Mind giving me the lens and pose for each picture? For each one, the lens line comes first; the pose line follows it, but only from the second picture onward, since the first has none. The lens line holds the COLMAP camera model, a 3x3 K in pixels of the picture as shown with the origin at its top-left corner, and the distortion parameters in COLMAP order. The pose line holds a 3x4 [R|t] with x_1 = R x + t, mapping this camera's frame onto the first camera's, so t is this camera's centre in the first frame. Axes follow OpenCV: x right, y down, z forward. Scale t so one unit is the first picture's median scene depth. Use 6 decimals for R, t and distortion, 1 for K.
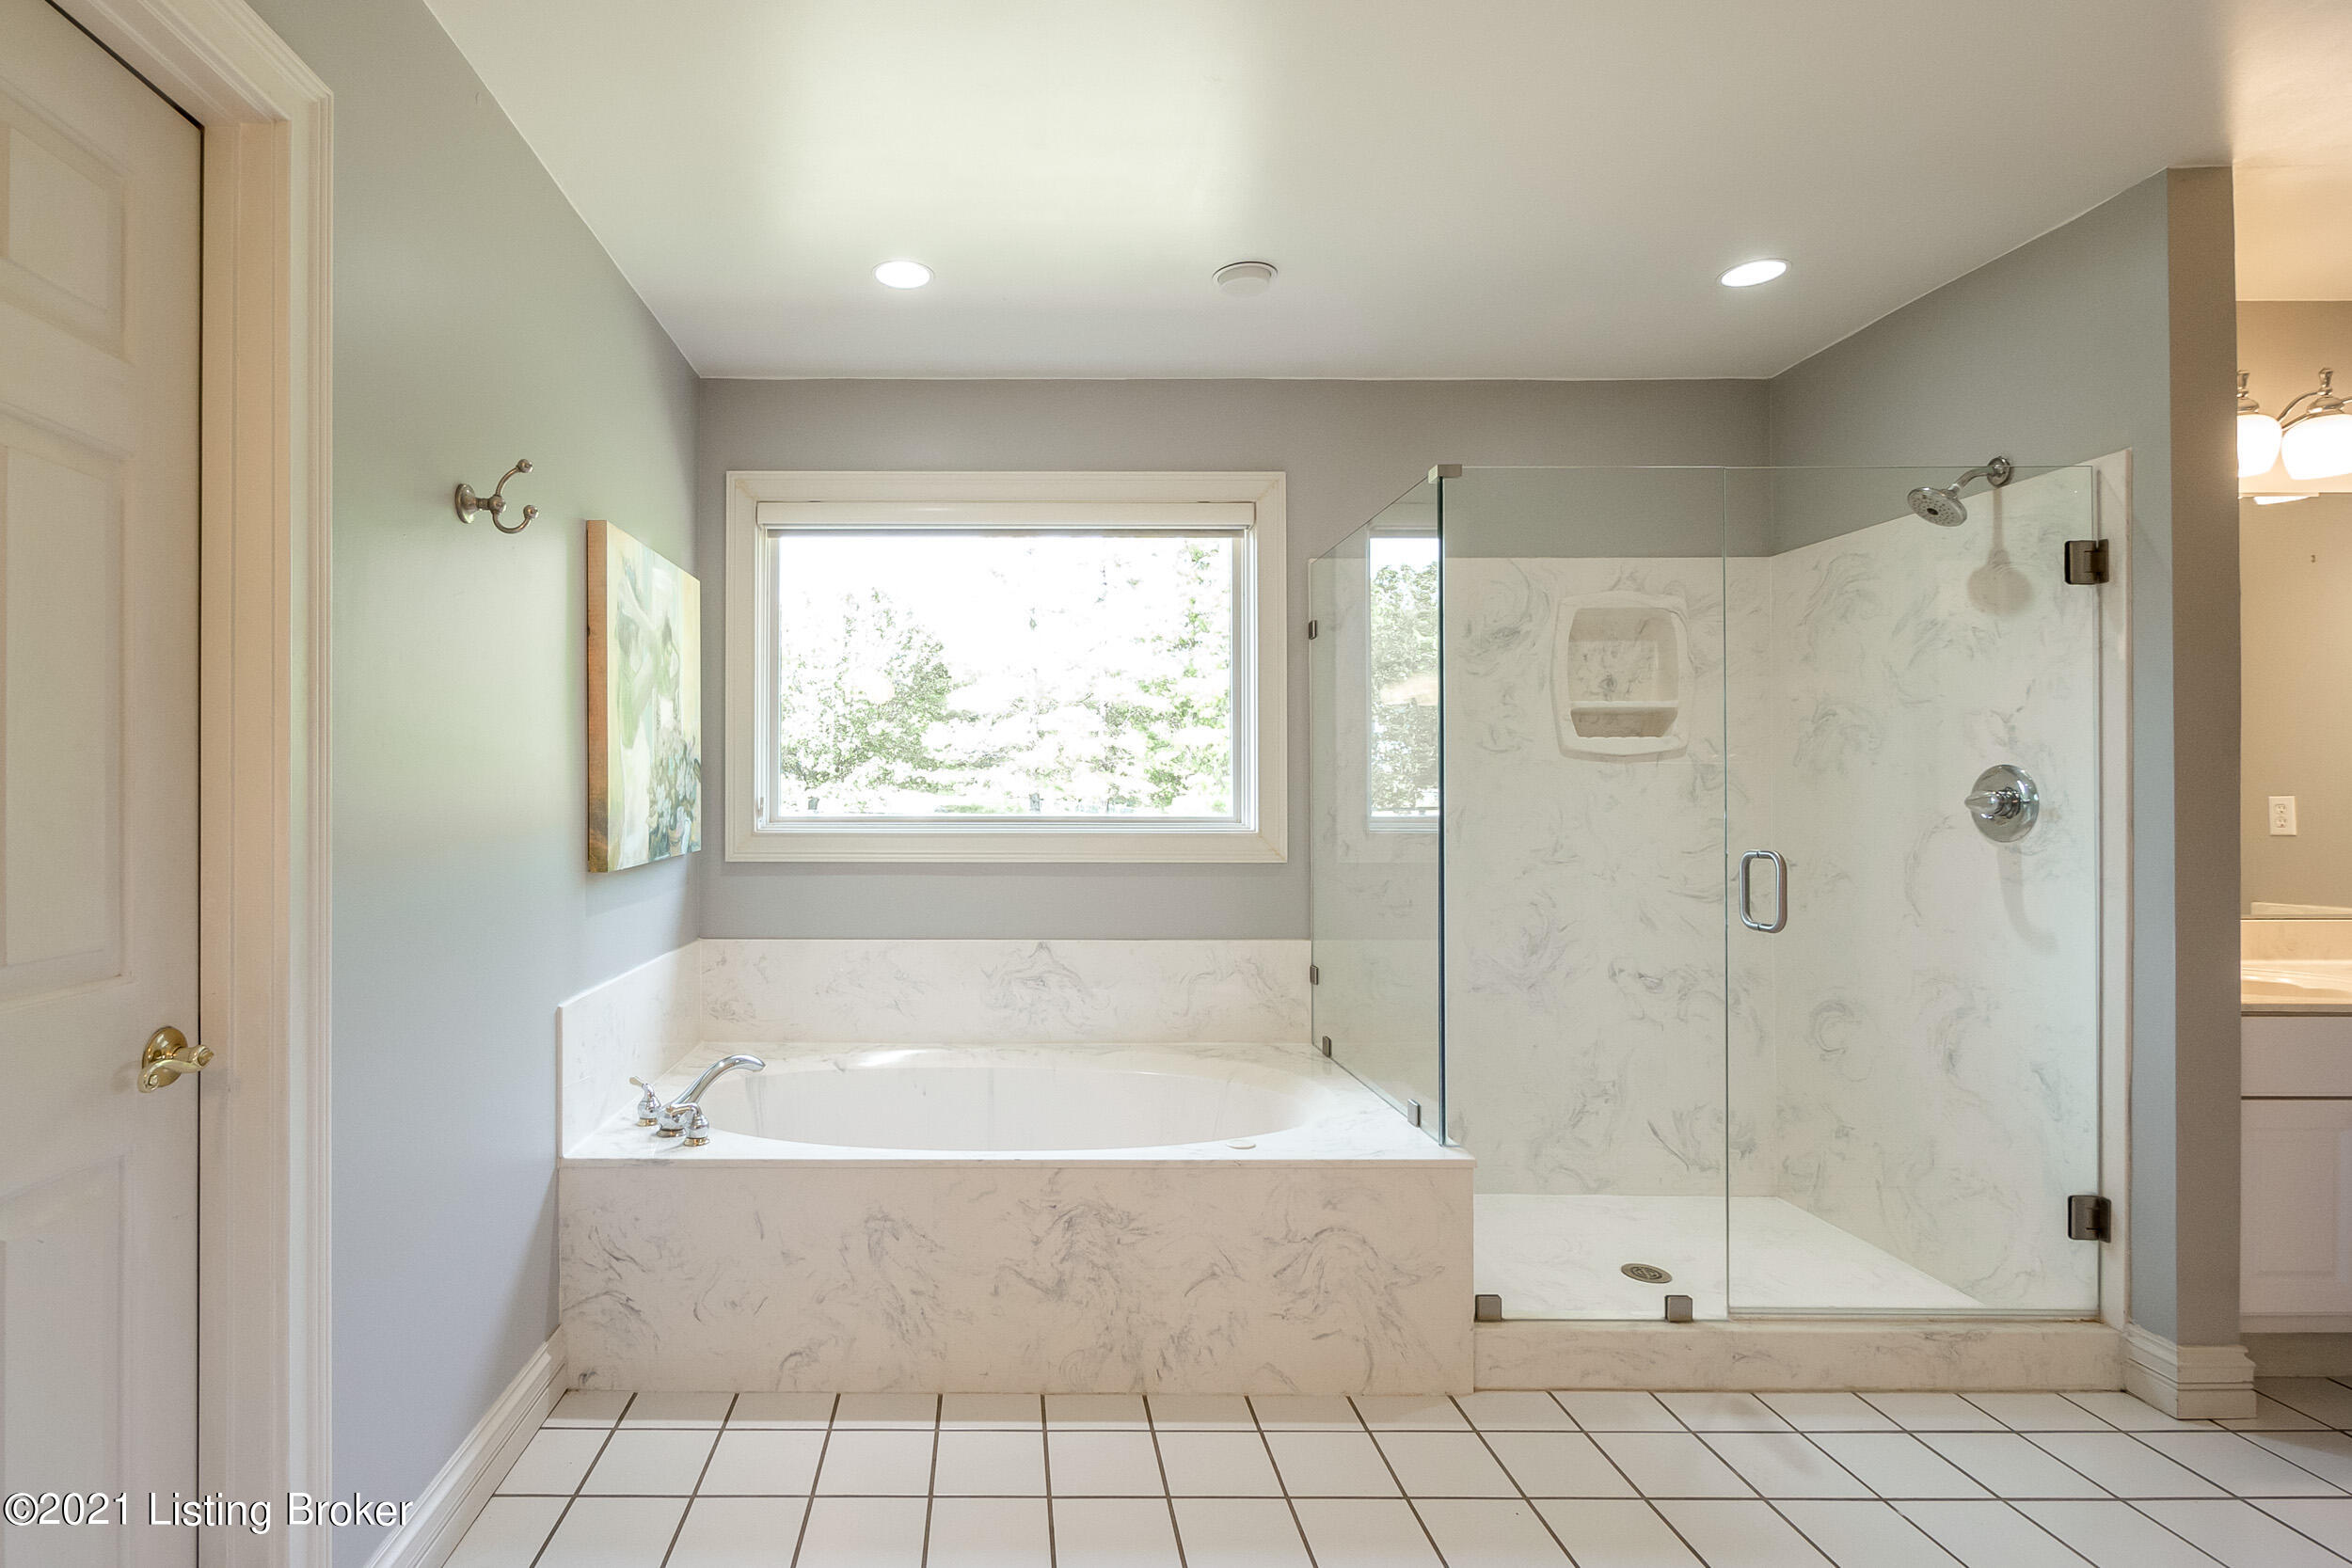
lens RADIAL K [[1188.0, 0, 1042.3], [0, 1188.0, 794.2], [0, 0, 1]] dist [-0.003472, 0.001976]
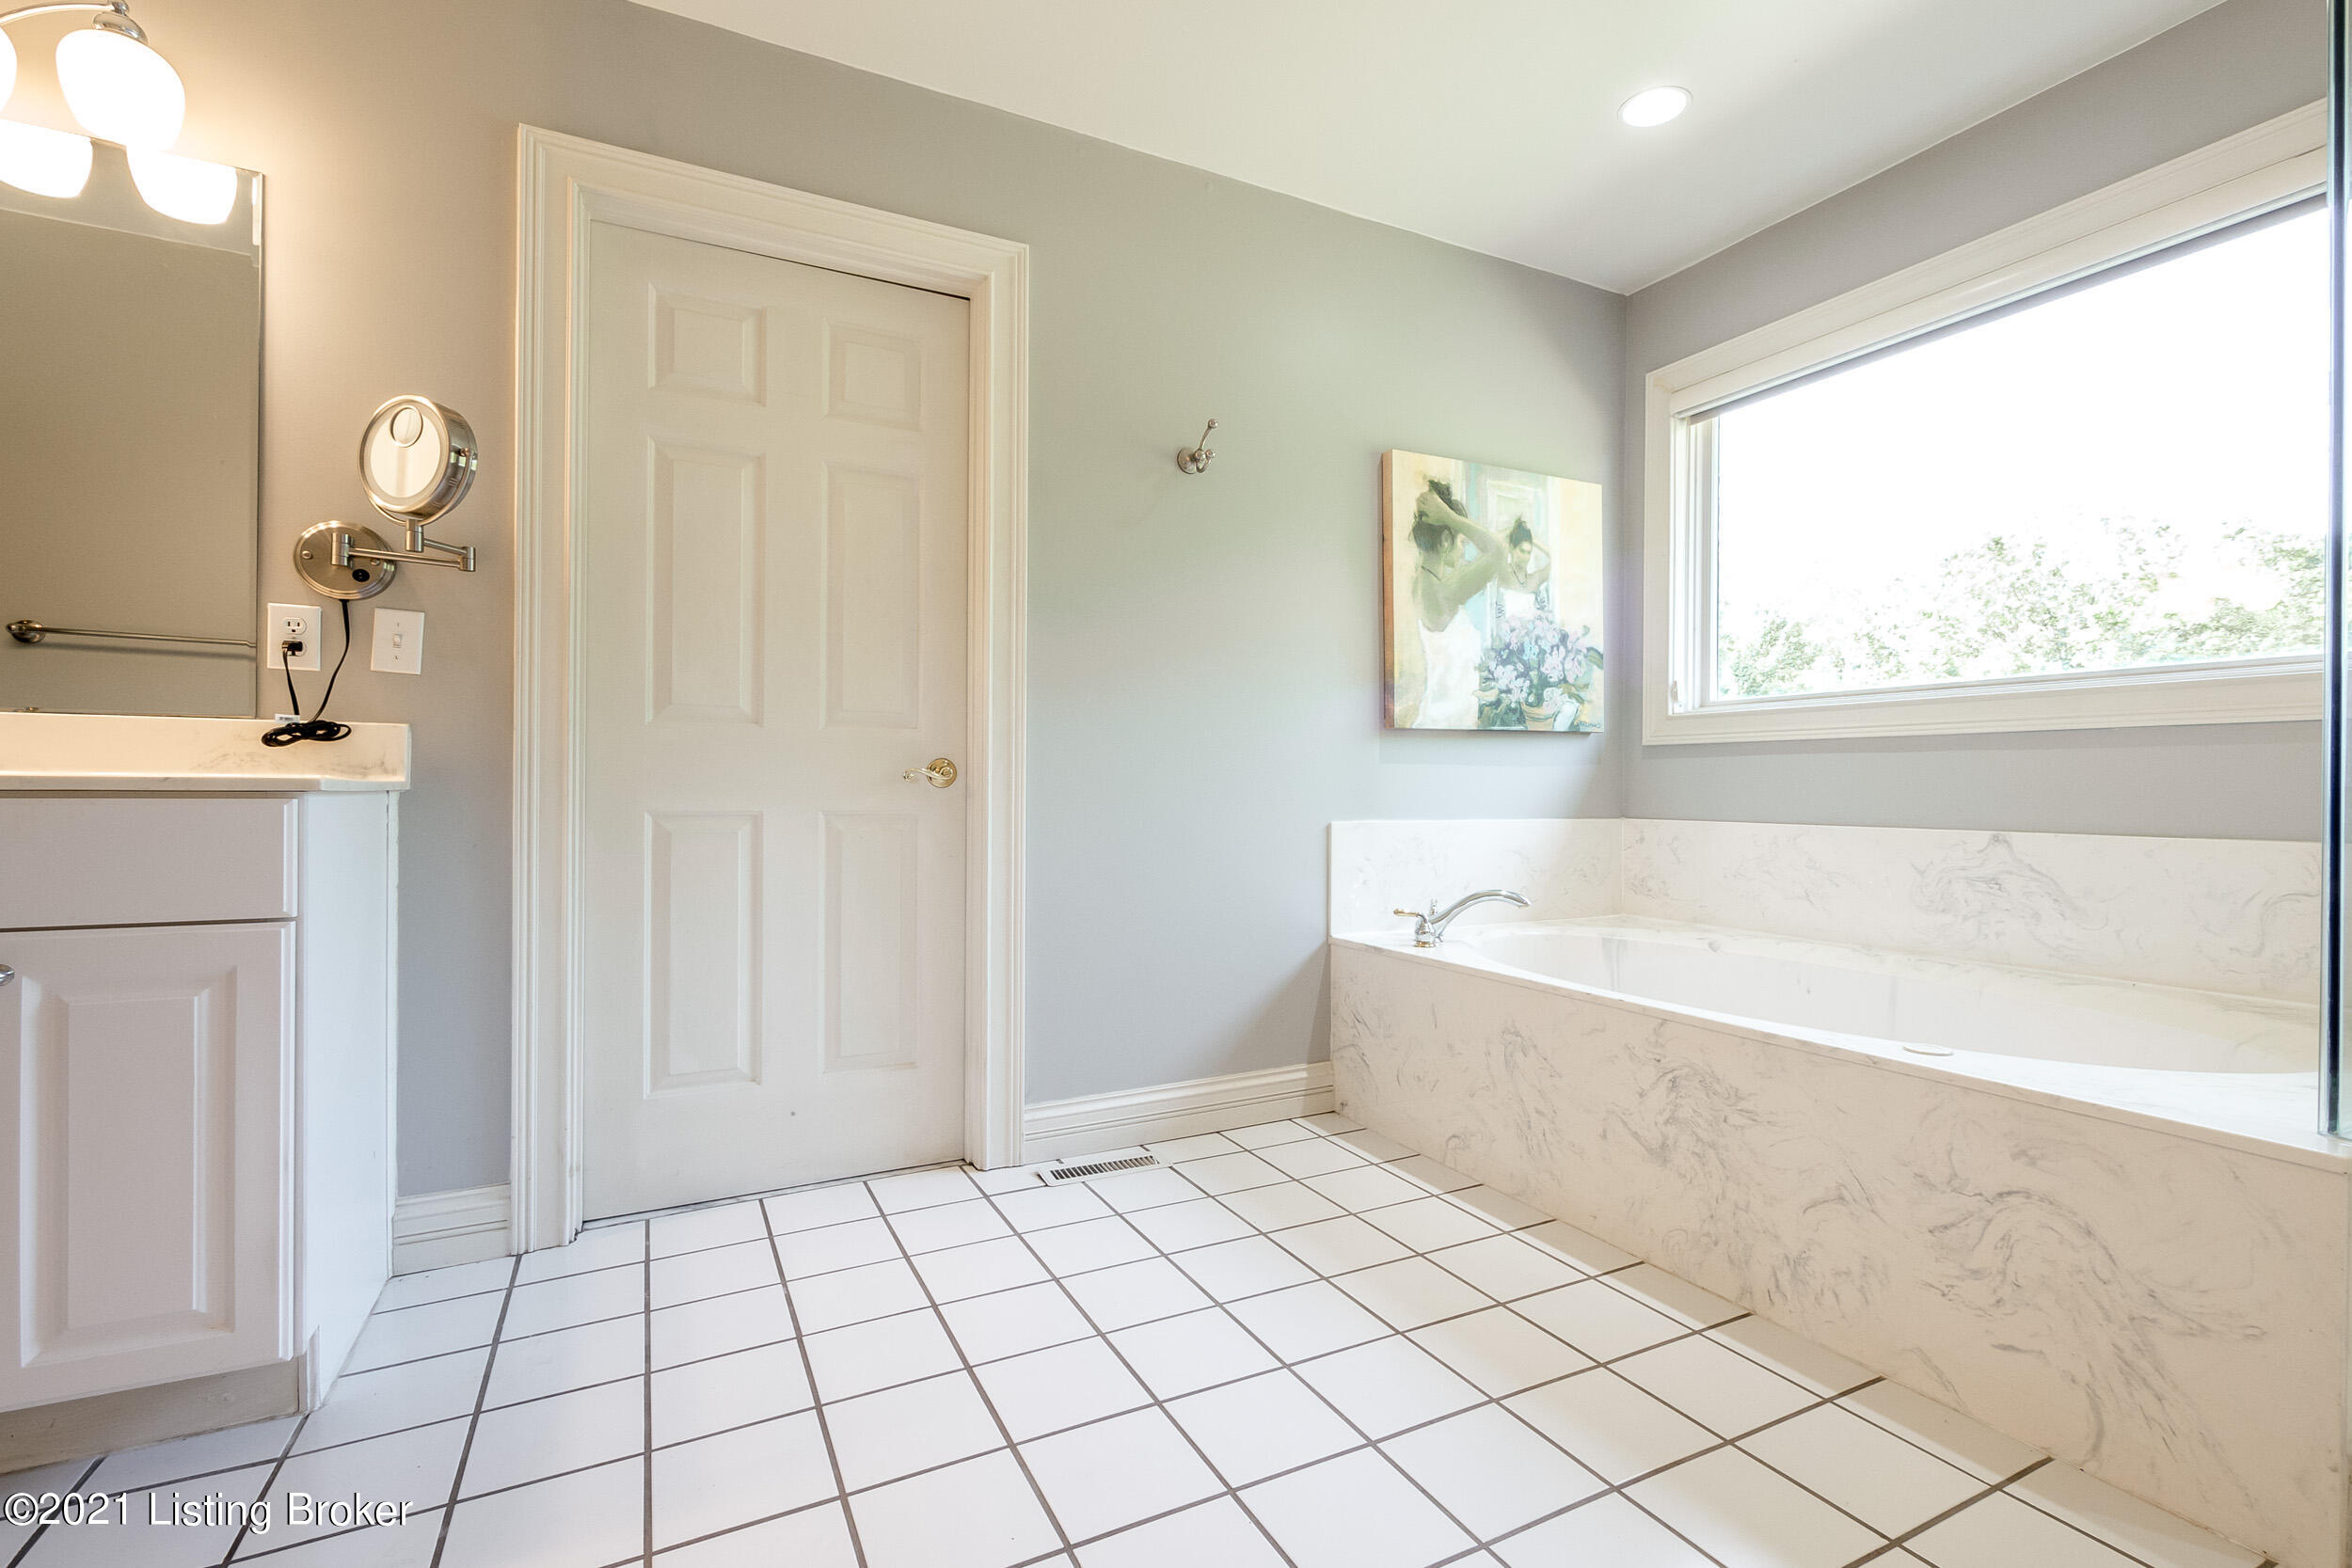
lens RADIAL K [[1053.7, 0, 1173.6], [0, 1053.7, 786.0], [0, 0, 1]] dist [0.001949, -0.000094]
pose [[0.441384, -0.005341, -0.897303, 0.480026], [0.003841, 0.999984, -0.004063, 0.117848], [0.897310, -0.001653, 0.441397, 0.264829]]
